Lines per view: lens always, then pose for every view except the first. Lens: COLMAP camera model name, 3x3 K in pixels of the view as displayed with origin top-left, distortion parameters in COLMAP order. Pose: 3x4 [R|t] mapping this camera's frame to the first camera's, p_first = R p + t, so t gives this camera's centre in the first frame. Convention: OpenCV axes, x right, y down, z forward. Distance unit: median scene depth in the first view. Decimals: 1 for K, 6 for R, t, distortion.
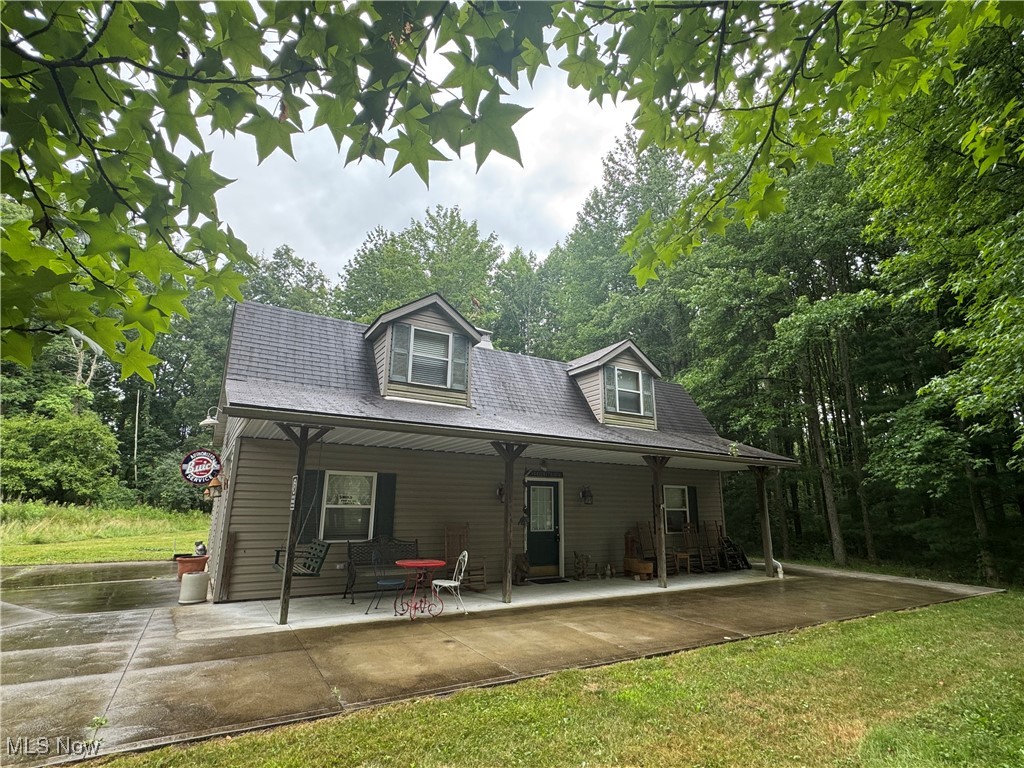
lens RADIAL K [[504.8, 0, 514.6], [0, 504.8, 382.2], [0, 0, 1]] dist [0.000896, -0.000581]
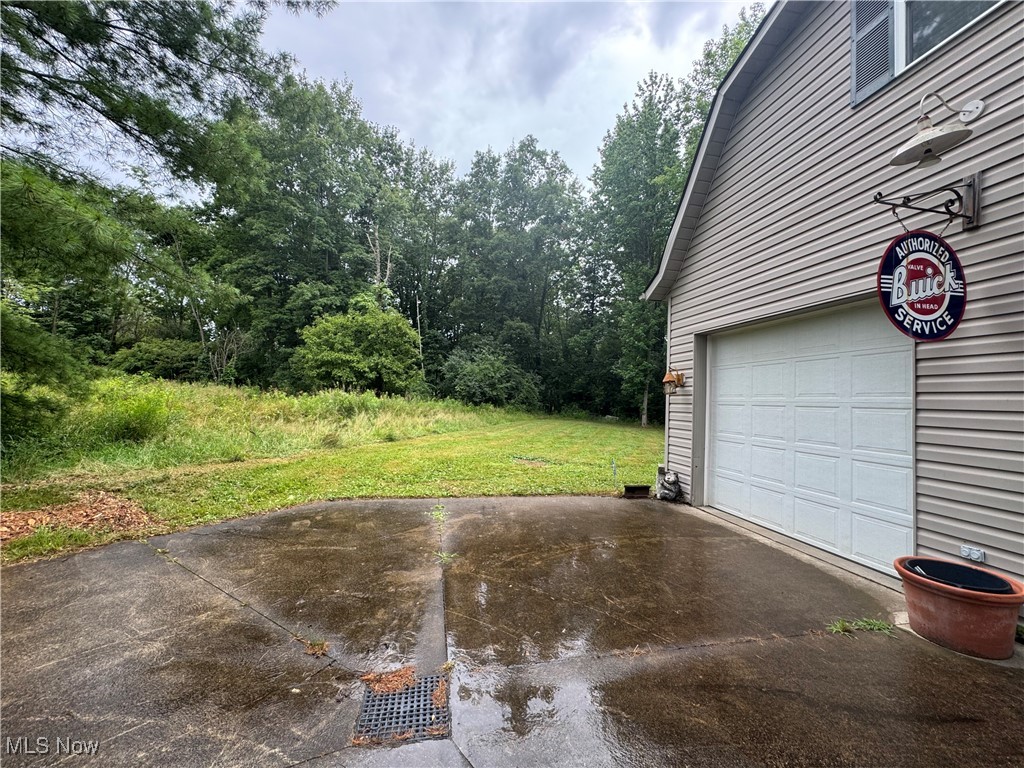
lens RADIAL K [[407.5, 0, 513.5], [0, 407.5, 383.7], [0, 0, 1]] dist [-0.001388, 0.000104]
pose [[0.940990, 0.011267, -0.338246, -0.428993], [0.053951, 0.981671, 0.182789, 0.093200], [0.334106, -0.190252, 0.923135, 0.376464]]
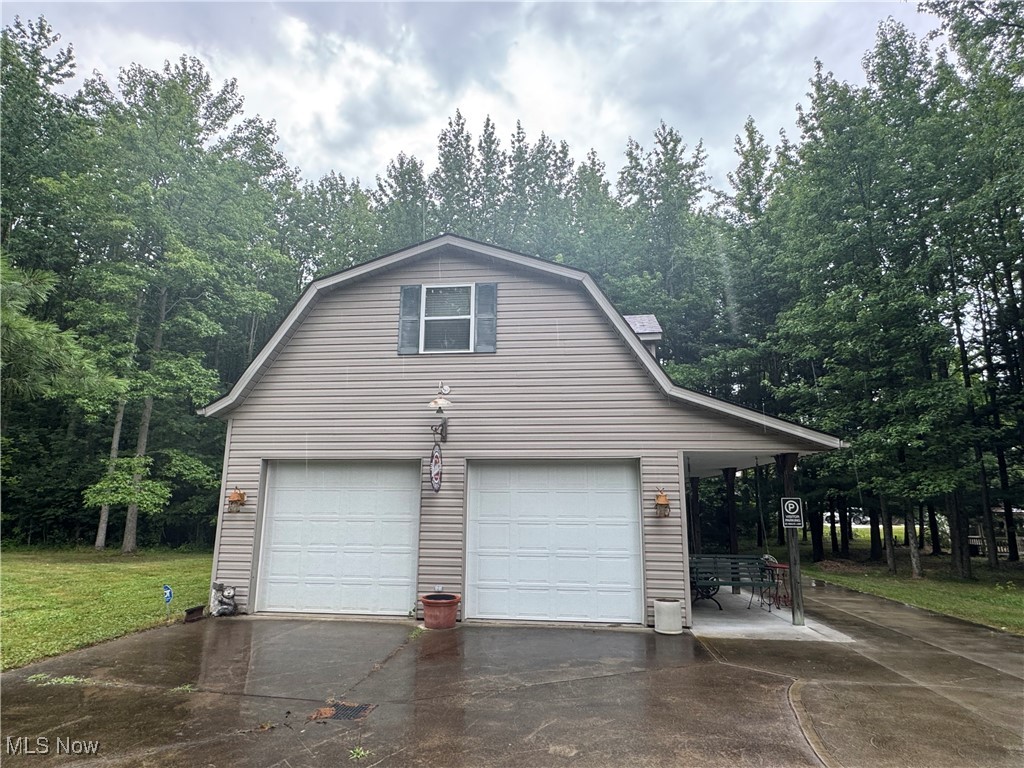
lens RADIAL K [[583.3, 0, 503.4], [0, 583.3, 382.6], [0, 0, 1]] dist [-0.004321, 0.005271]
pose [[0.614264, 0.163531, 0.771970, -0.665746], [-0.193574, 0.979626, -0.053492, 0.044187], [-0.764990, -0.116576, 0.633404, 0.245177]]
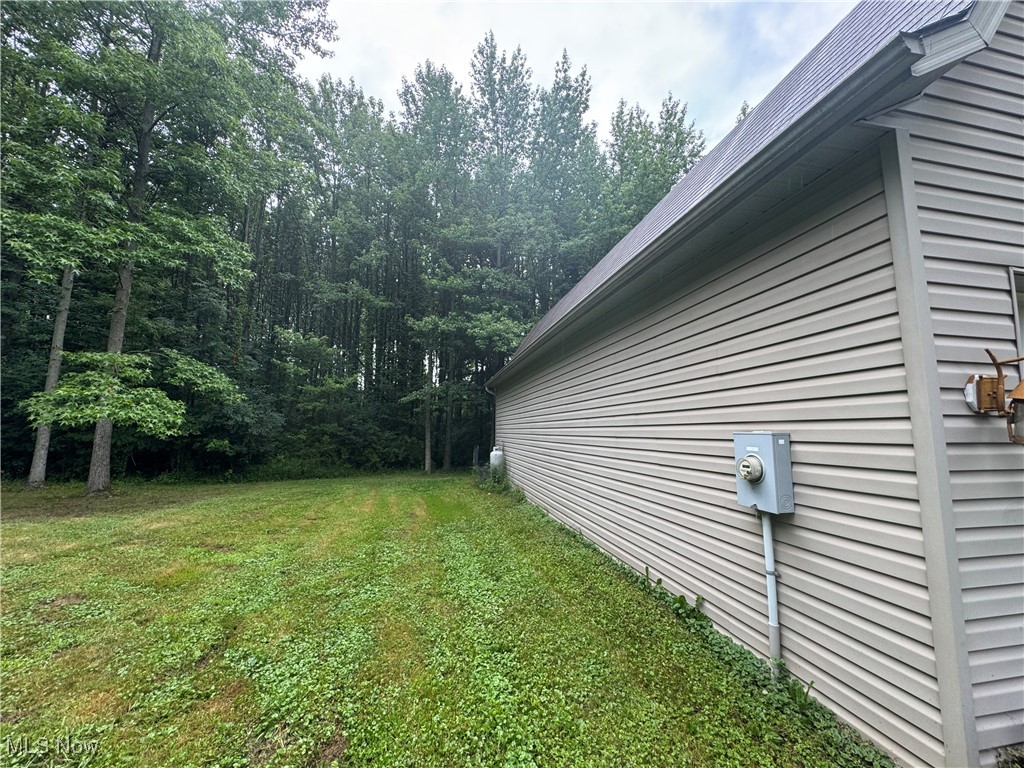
lens RADIAL K [[407.5, 0, 509.5], [0, 407.5, 380.2], [0, 0, 1]] dist [-0.001388, 0.000104]
pose [[0.329040, 0.111796, 0.937675, -0.550275], [-0.233006, 0.971877, -0.034109, 0.175274], [-0.915118, -0.207261, 0.345836, 0.753960]]
